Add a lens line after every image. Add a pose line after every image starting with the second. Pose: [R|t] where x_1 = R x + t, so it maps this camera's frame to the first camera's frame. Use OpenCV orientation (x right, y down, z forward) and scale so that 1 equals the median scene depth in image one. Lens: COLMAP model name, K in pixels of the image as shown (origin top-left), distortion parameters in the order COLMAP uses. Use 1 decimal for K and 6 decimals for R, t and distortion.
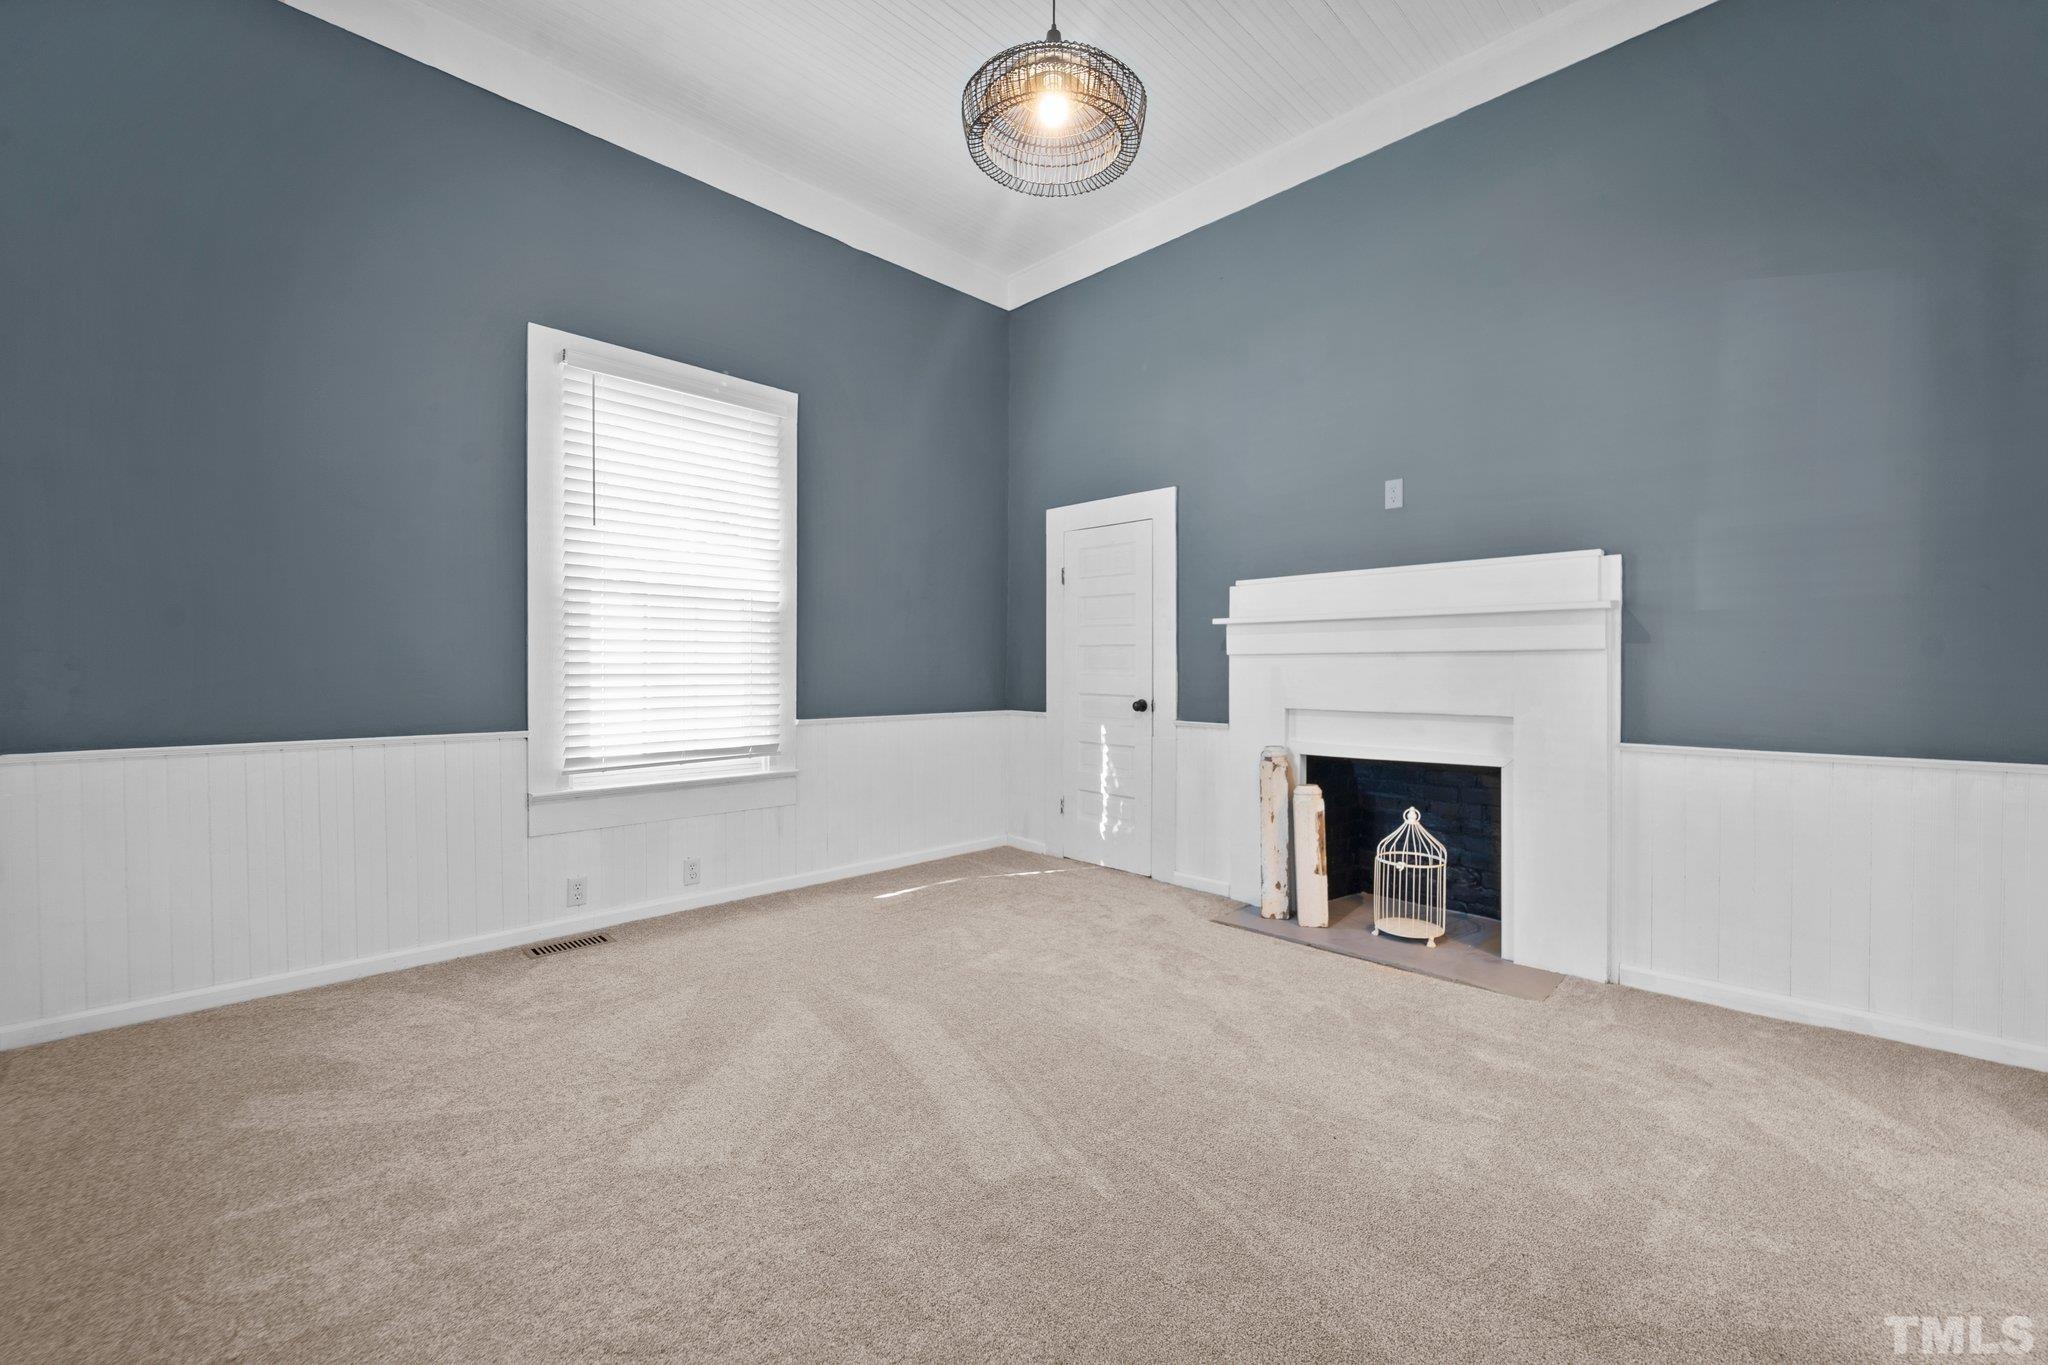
lens RADIAL K [[838.0, 0, 1020.6], [0, 838.0, 689.8], [0, 0, 1]] dist [-0.002660, 0.000488]
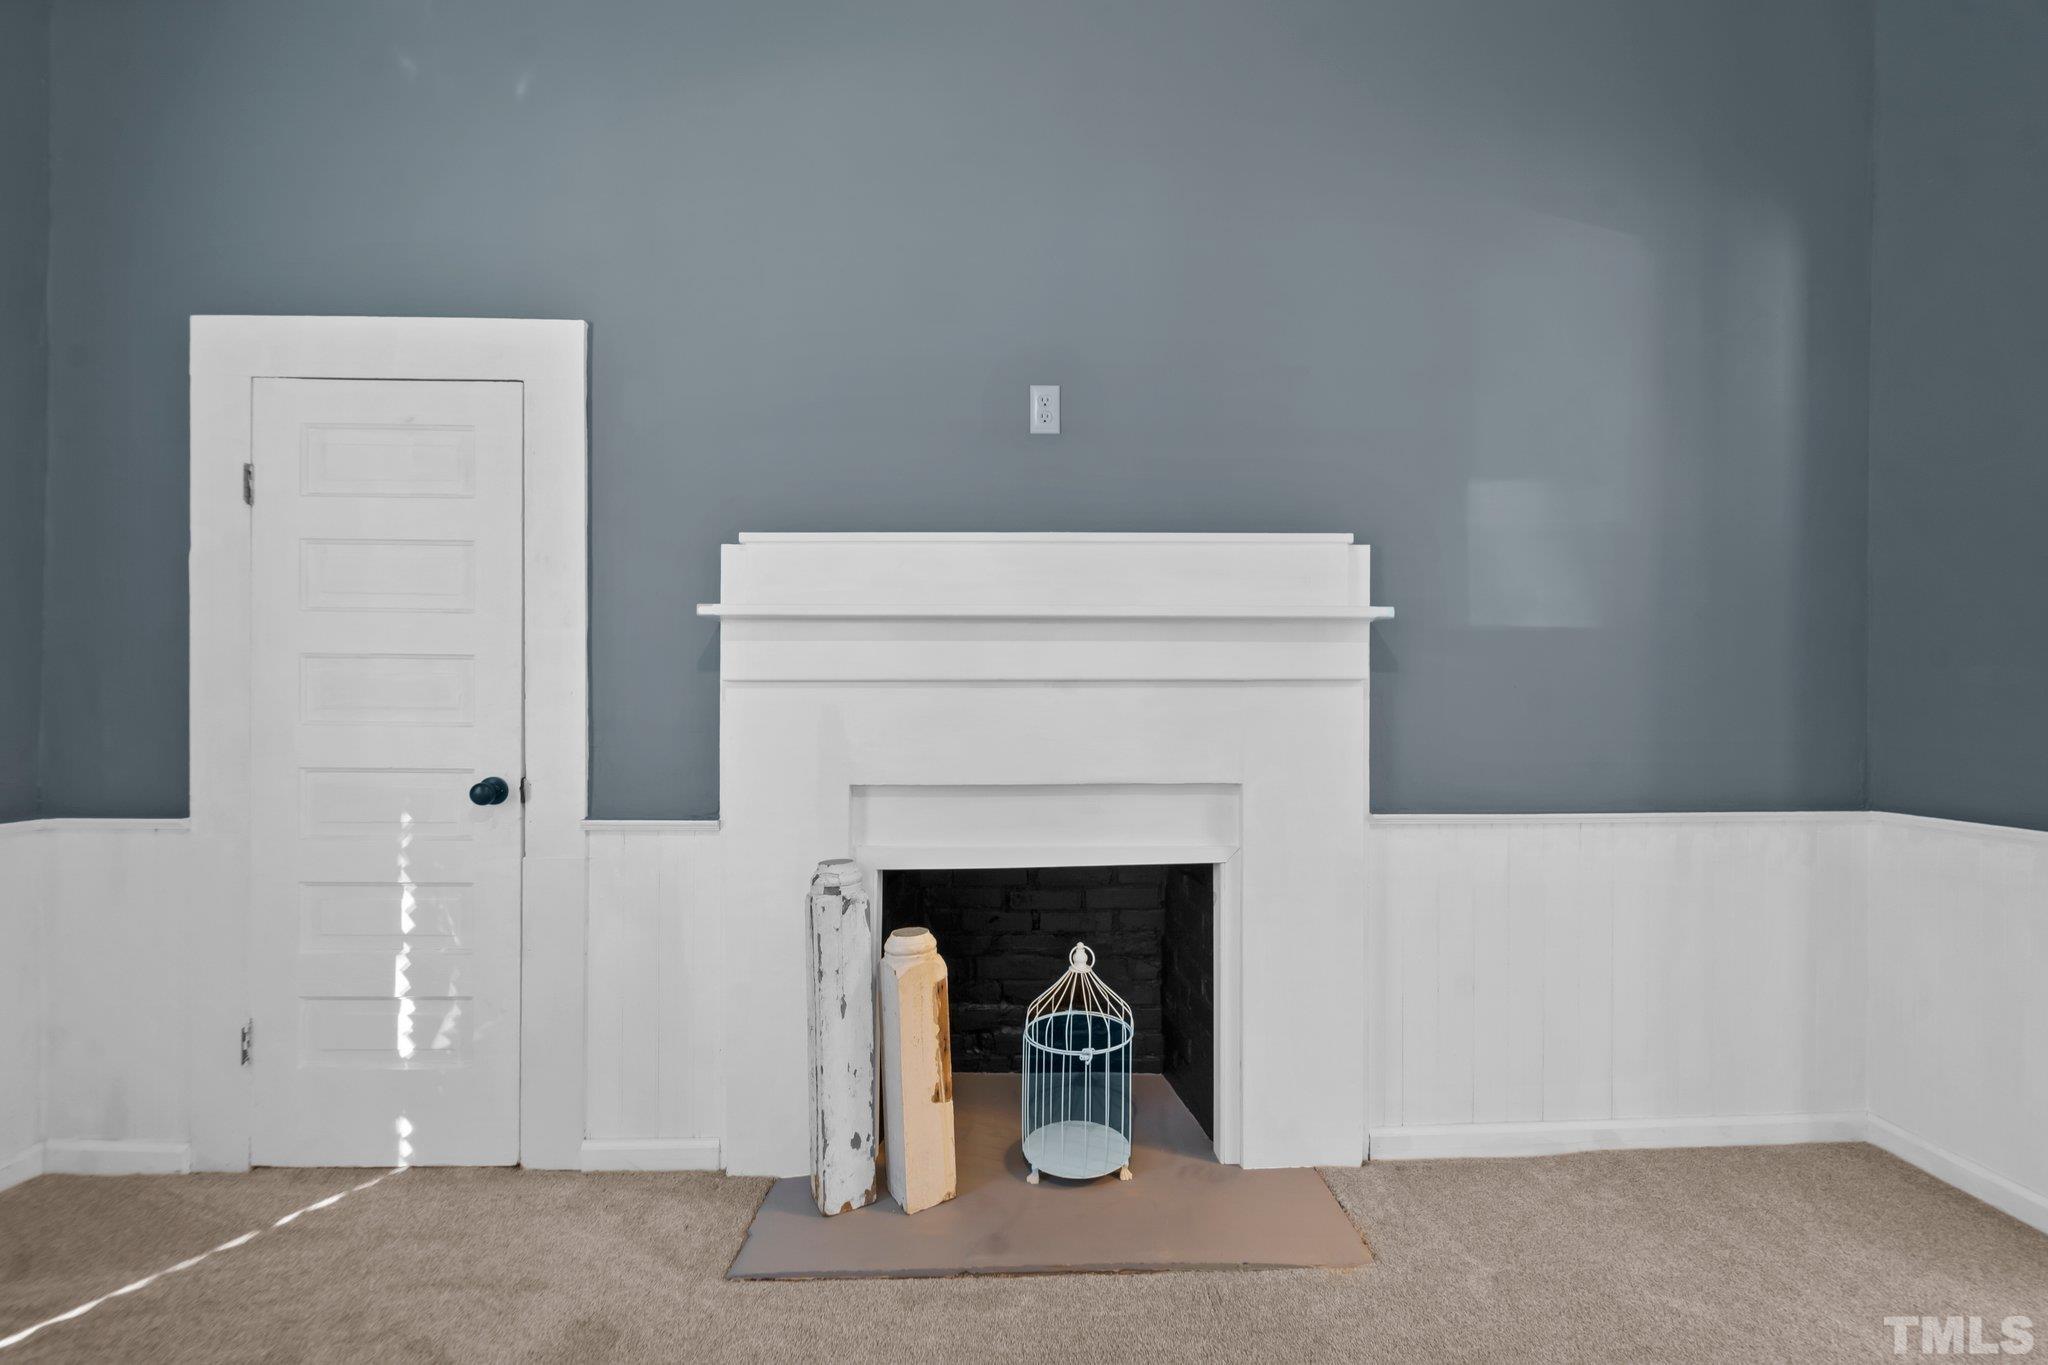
lens RADIAL K [[838.0, 0, 1035.5], [0, 838.0, 701.4], [0, 0, 1]] dist [-0.002660, 0.000488]
pose [[0.672723, 0.001433, 0.739893, 0.008663], [0.019269, 0.999625, -0.019456, -0.017769], [-0.739644, 0.027346, 0.672443, 0.578163]]
